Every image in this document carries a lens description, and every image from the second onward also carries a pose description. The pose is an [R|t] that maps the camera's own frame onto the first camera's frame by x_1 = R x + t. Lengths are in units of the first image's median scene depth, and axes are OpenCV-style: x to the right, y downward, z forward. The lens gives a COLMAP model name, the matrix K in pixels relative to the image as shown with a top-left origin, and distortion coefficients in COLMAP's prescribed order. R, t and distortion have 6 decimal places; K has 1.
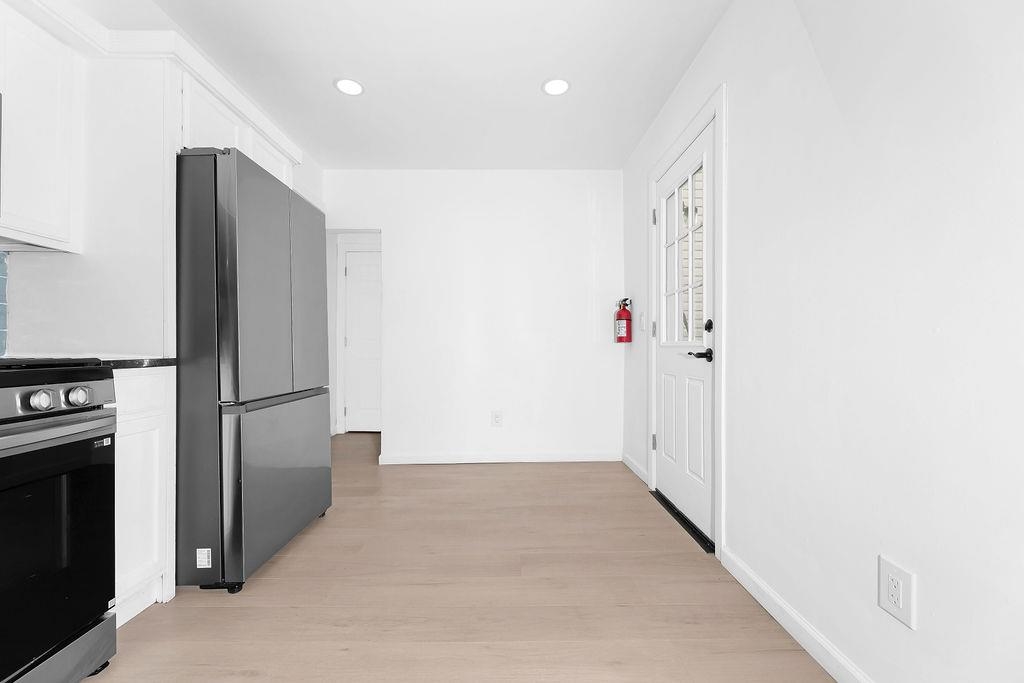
lens RADIAL K [[418.7, 0, 510.7], [0, 418.7, 345.2], [0, 0, 1]] dist [0.011165, -0.000766]
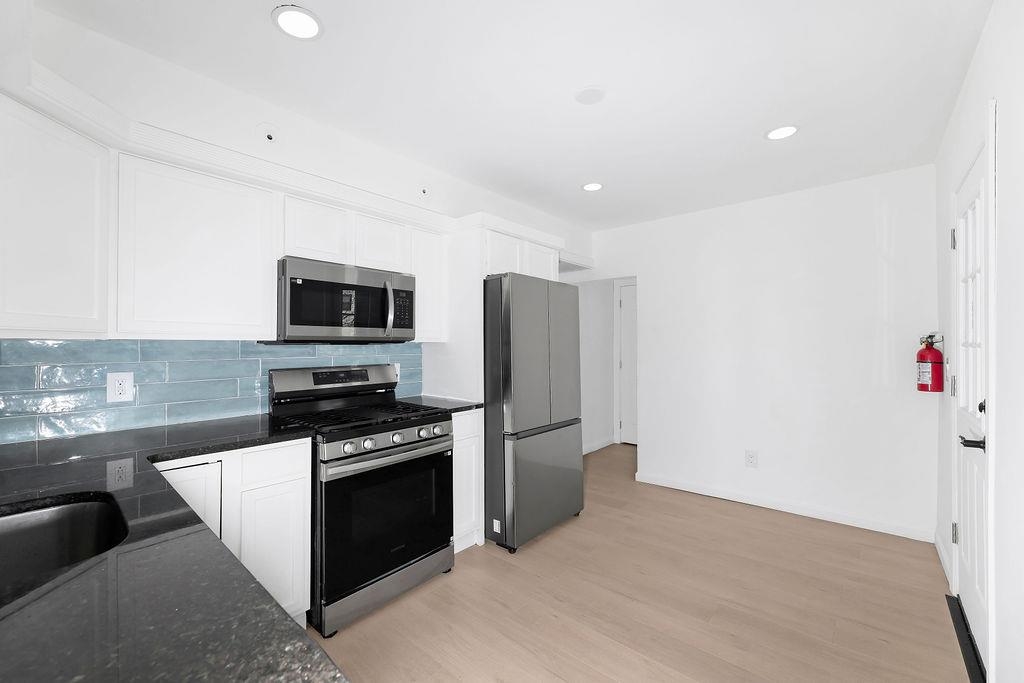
lens RADIAL K [[418.7, 0, 517.0], [0, 418.7, 342.6], [0, 0, 1]] dist [0.011165, -0.000766]
pose [[0.759680, -0.006090, -0.650269, 0.384082], [0.010131, 0.999946, 0.002471, -0.205505], [0.650218, -0.008465, 0.759700, -0.176028]]
